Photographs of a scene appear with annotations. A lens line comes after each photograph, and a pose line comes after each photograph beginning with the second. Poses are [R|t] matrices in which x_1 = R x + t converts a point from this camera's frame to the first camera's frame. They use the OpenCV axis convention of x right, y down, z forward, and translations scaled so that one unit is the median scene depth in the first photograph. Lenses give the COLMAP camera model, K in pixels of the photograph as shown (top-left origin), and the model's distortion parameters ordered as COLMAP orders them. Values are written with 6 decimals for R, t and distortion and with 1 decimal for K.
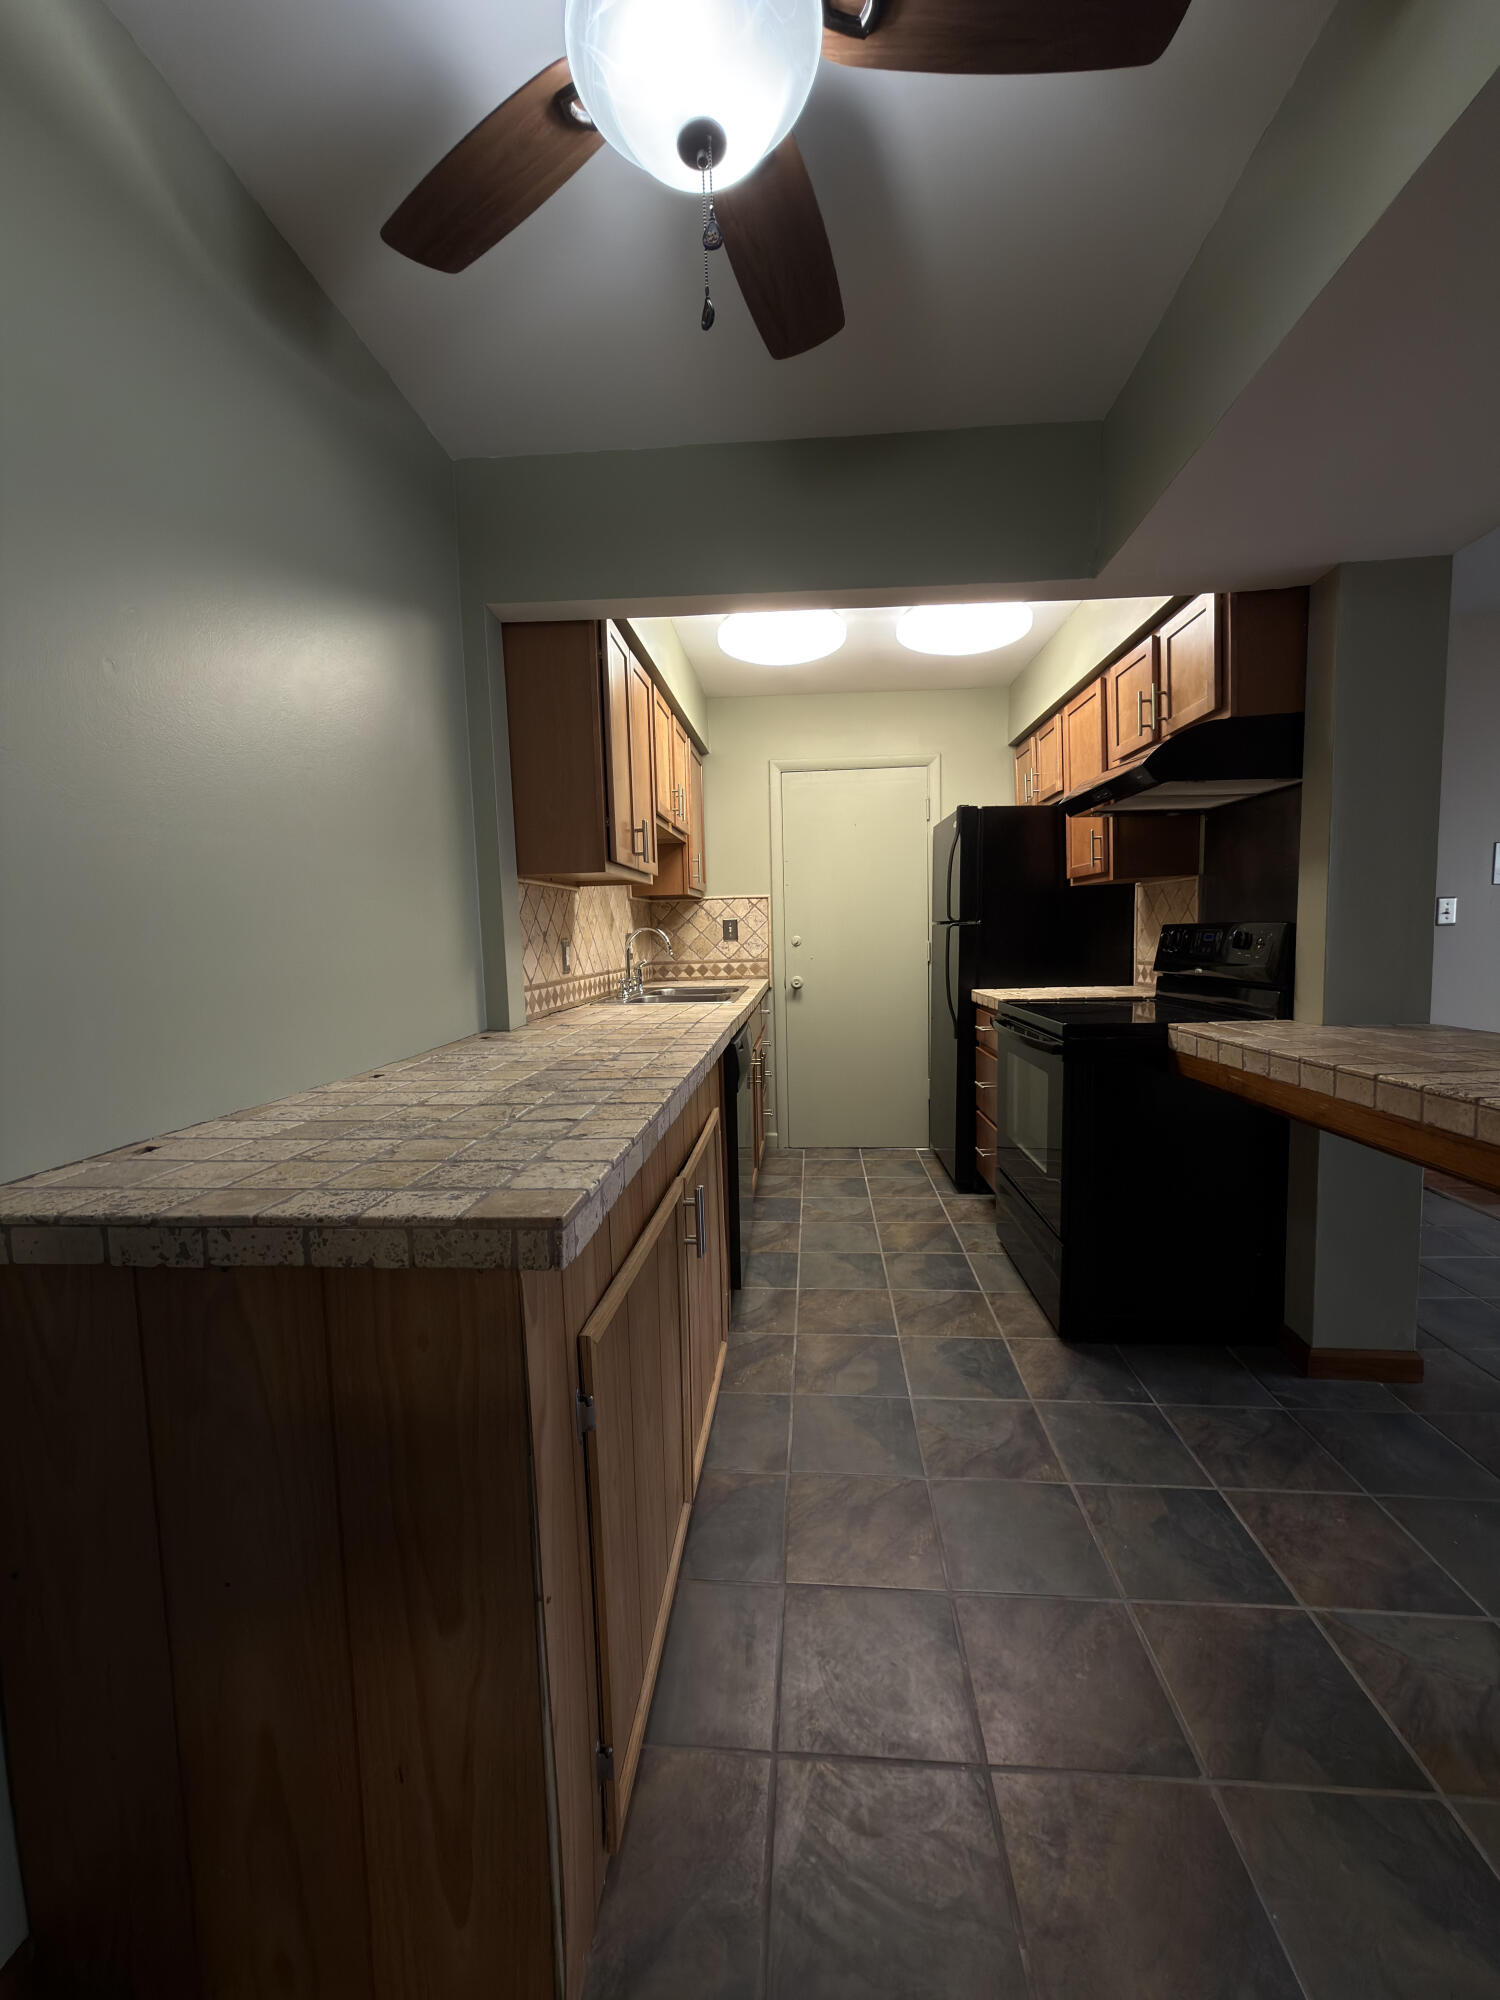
lens RADIAL K [[794.0, 0, 747.2], [0, 794.0, 996.8], [0, 0, 1]] dist [0.002002, -0.000396]
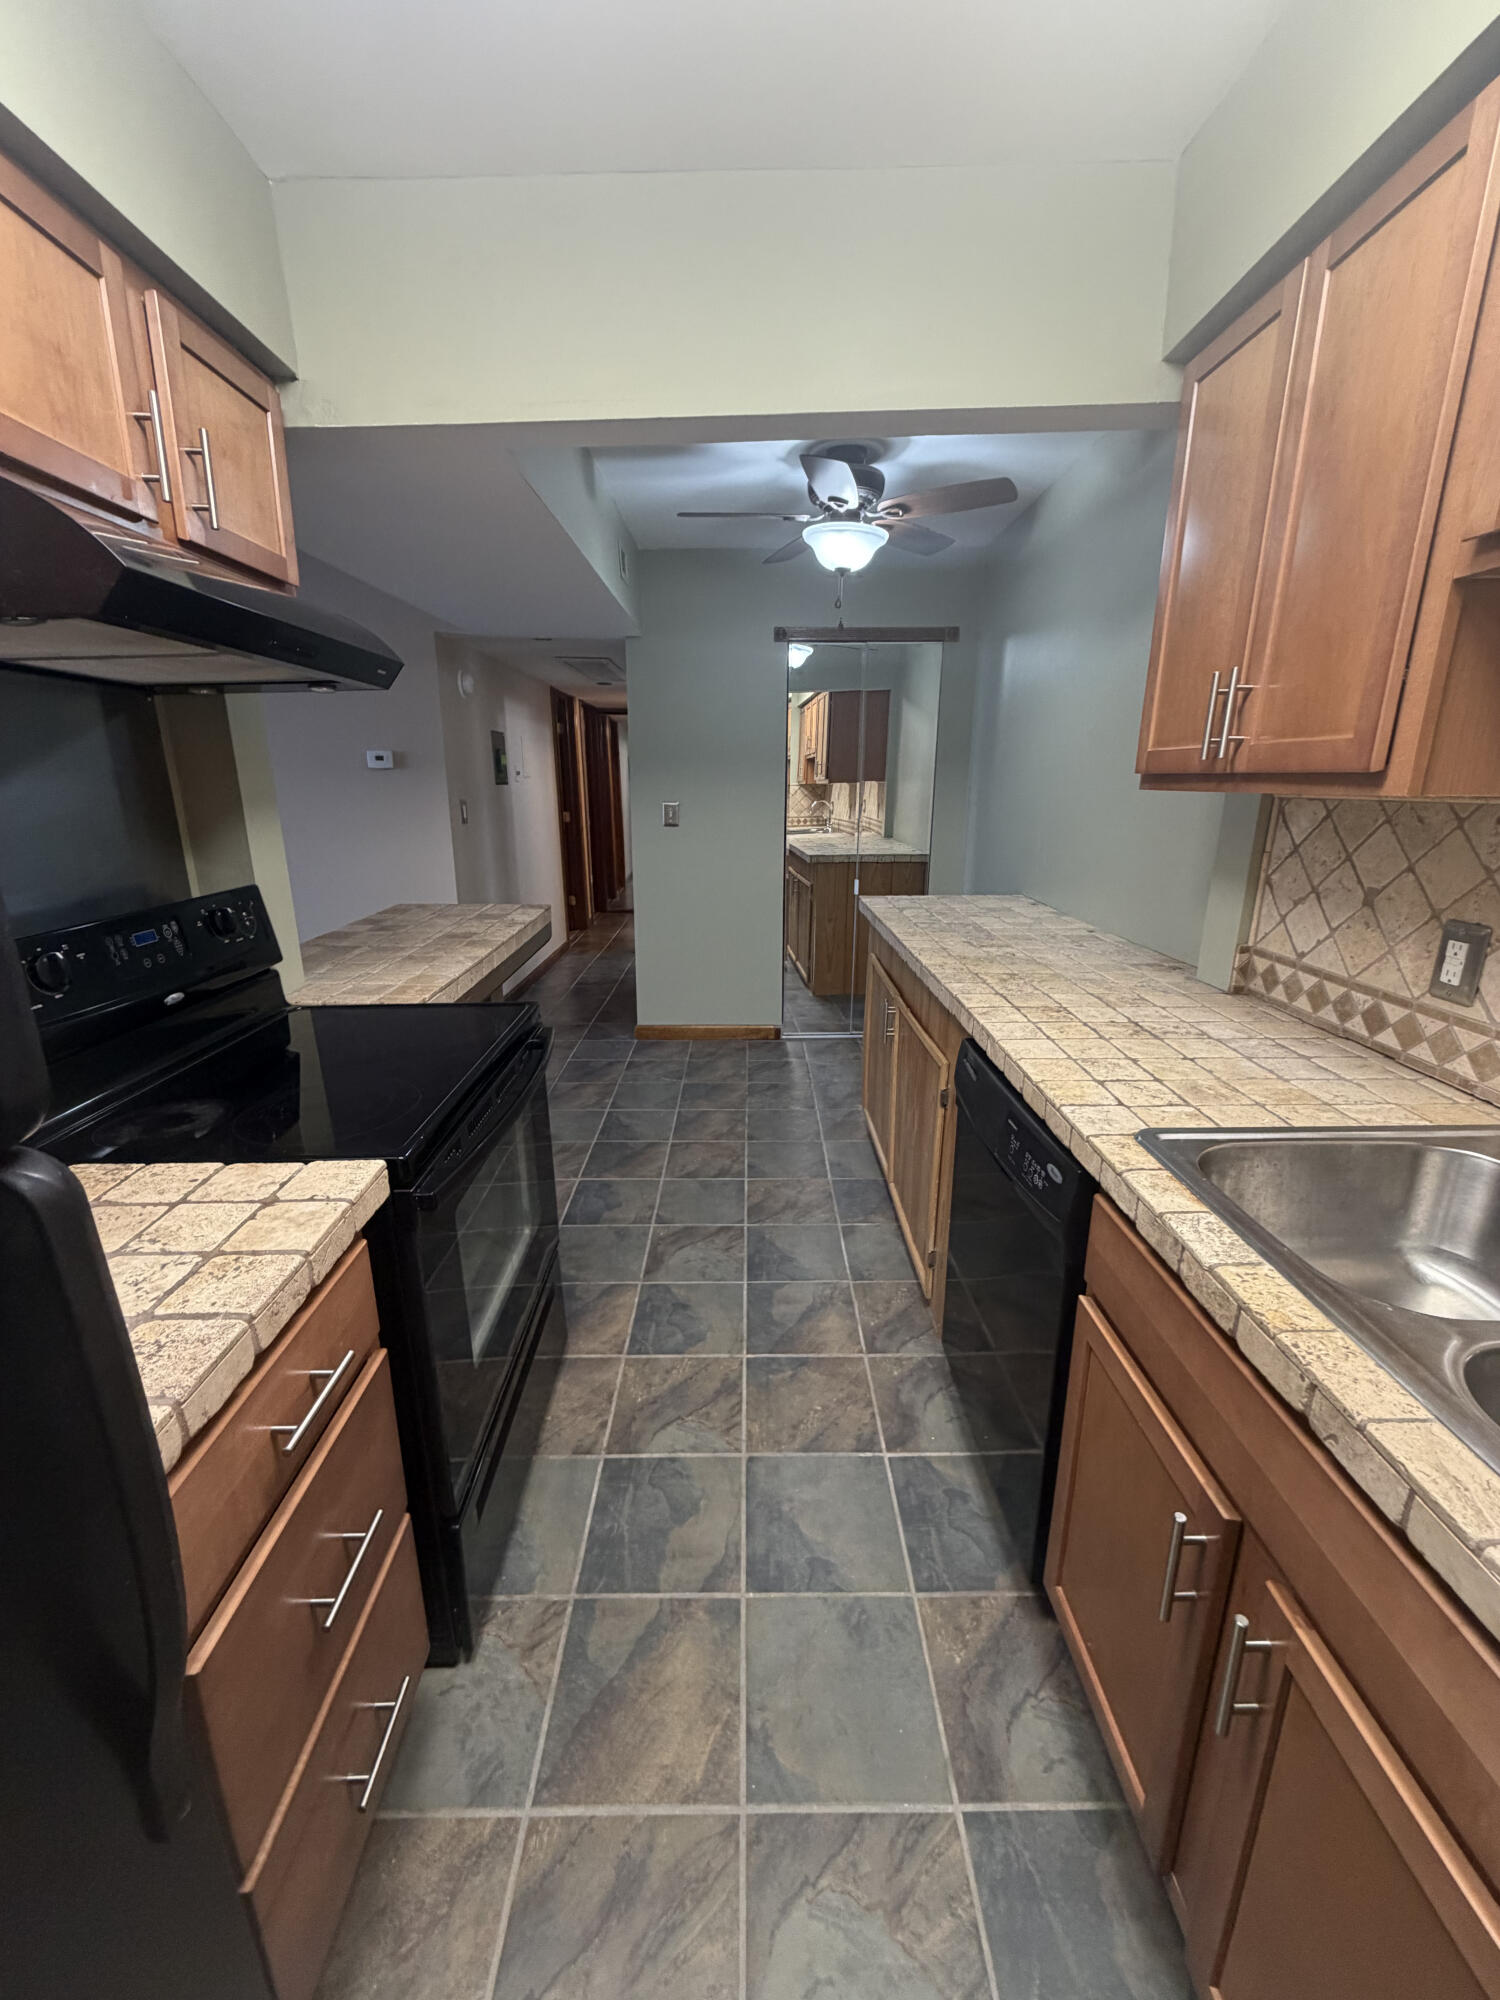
lens RADIAL K [[794.0, 0, 746.1], [0, 794.0, 995.4], [0, 0, 1]] dist [0.002002, -0.000396]
pose [[-0.996143, 0.049540, -0.072415, 0.211292], [0.021536, 0.938151, 0.345555, -0.212126], [0.085055, 0.342663, -0.935600, 1.518918]]
